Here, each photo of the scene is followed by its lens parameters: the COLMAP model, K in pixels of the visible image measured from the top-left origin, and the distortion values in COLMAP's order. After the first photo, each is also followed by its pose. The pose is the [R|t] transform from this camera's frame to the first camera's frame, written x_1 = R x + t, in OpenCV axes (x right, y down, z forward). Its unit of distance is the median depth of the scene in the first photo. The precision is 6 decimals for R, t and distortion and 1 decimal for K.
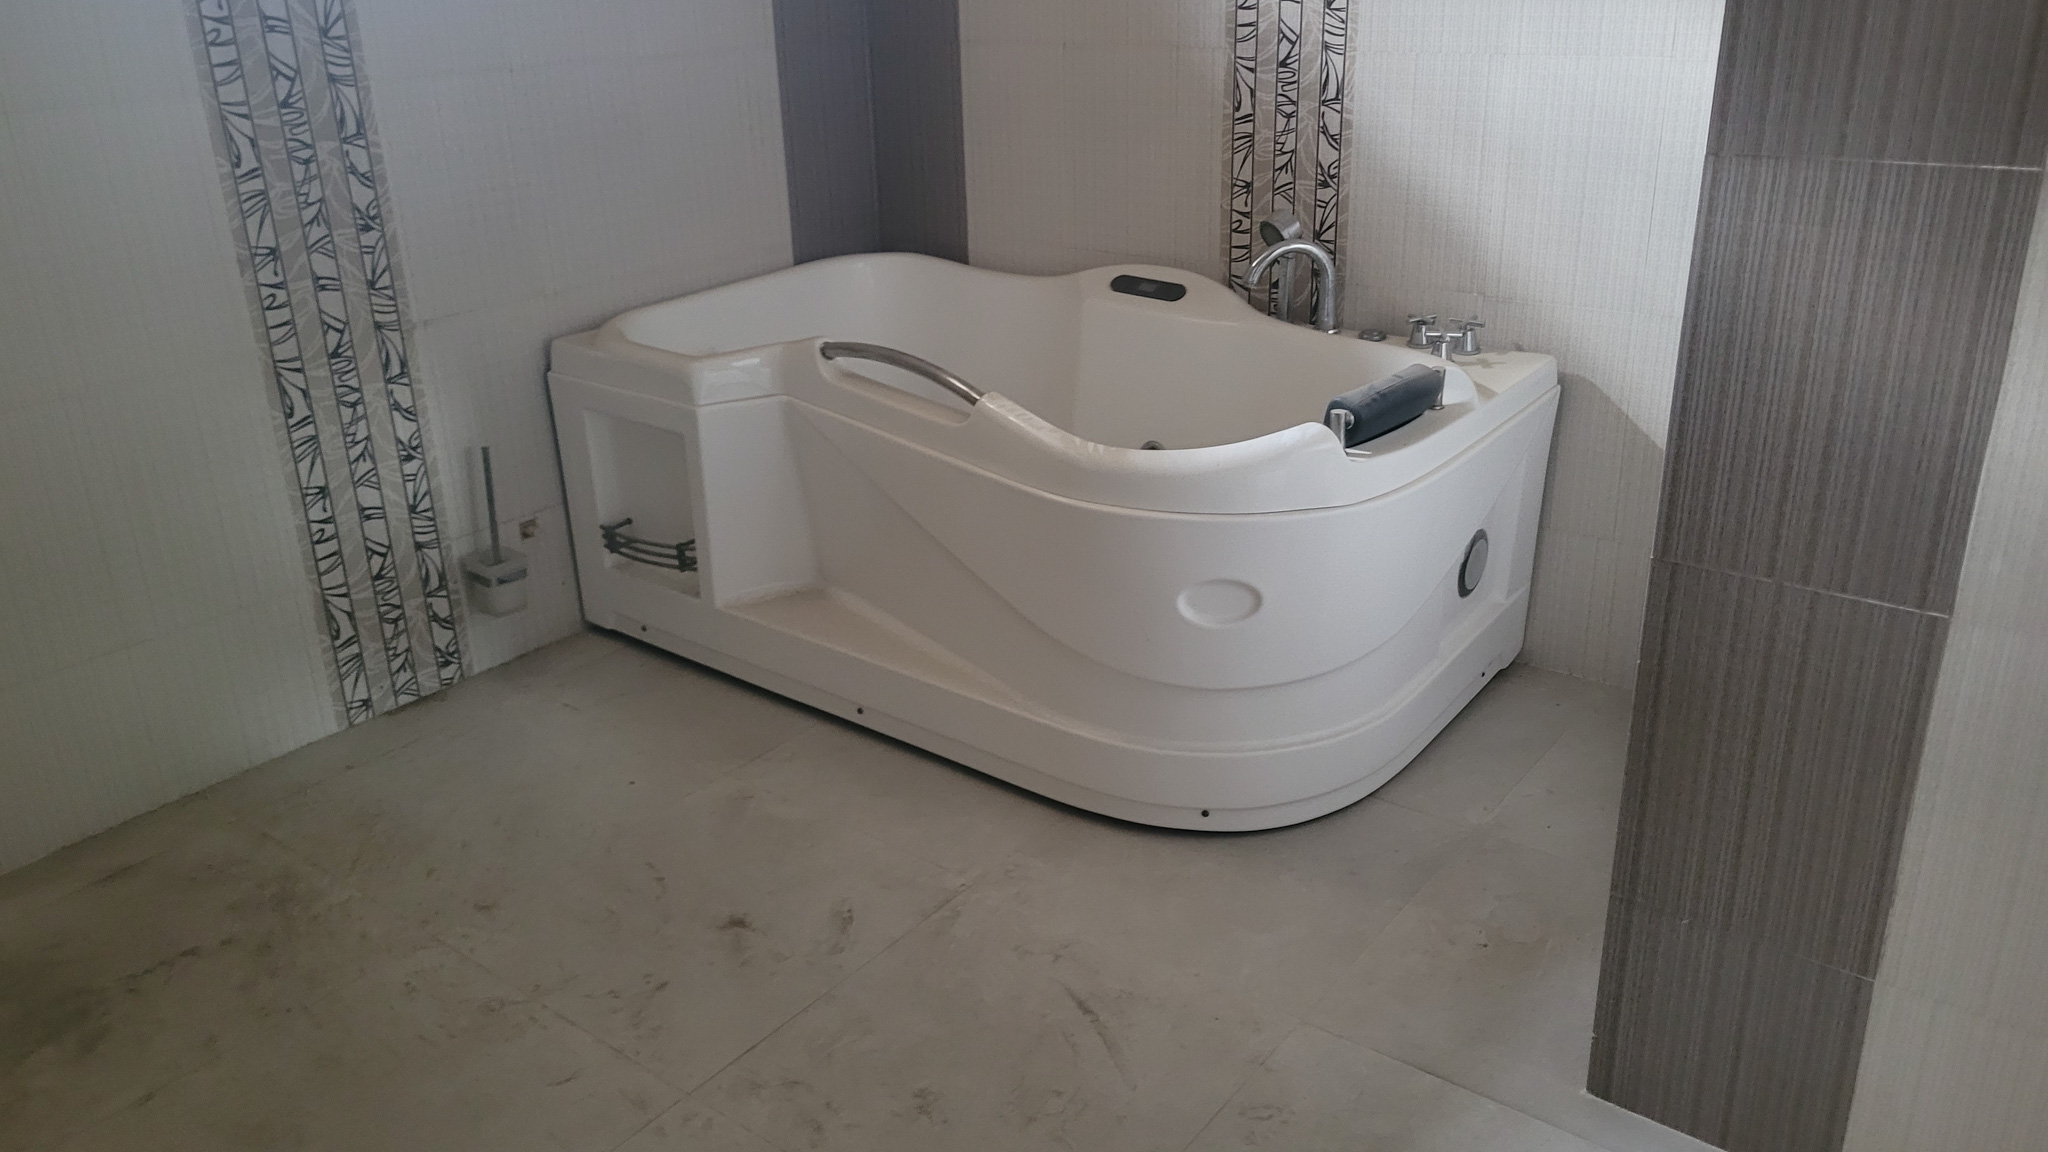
lens RADIAL K [[1553.7, 0, 1028.1], [0, 1553.7, 574.3], [0, 0, 1]] dist [0.026576, -0.023084]
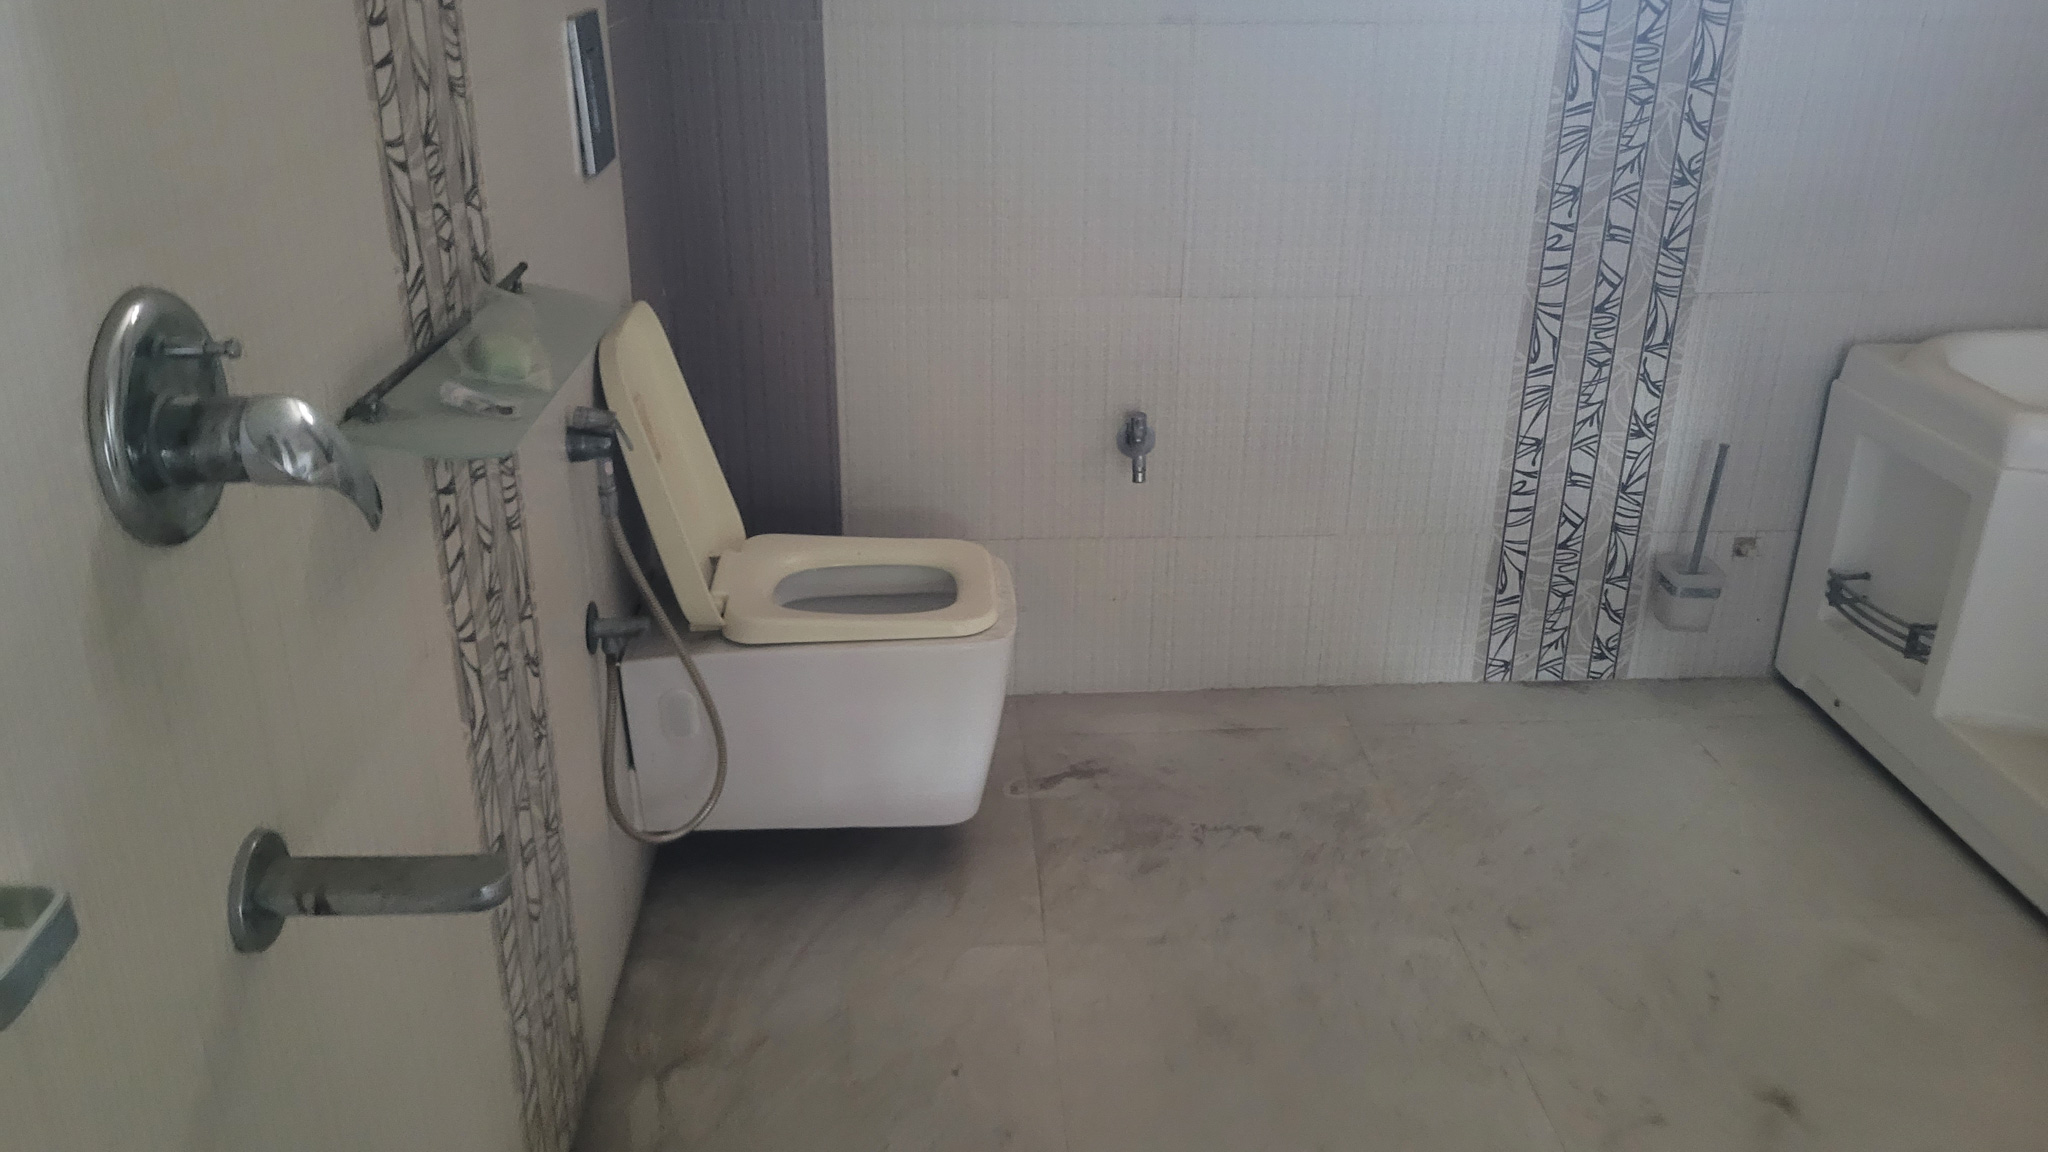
lens RADIAL K [[1553.7, 0, 998.7], [0, 1553.7, 551.0], [0, 0, 1]] dist [0.026576, -0.023084]
pose [[0.650708, 0.316183, -0.690367, 0.012538], [-0.305800, 0.941314, 0.142883, -0.025922], [0.695029, 0.118139, 0.709209, 0.097008]]
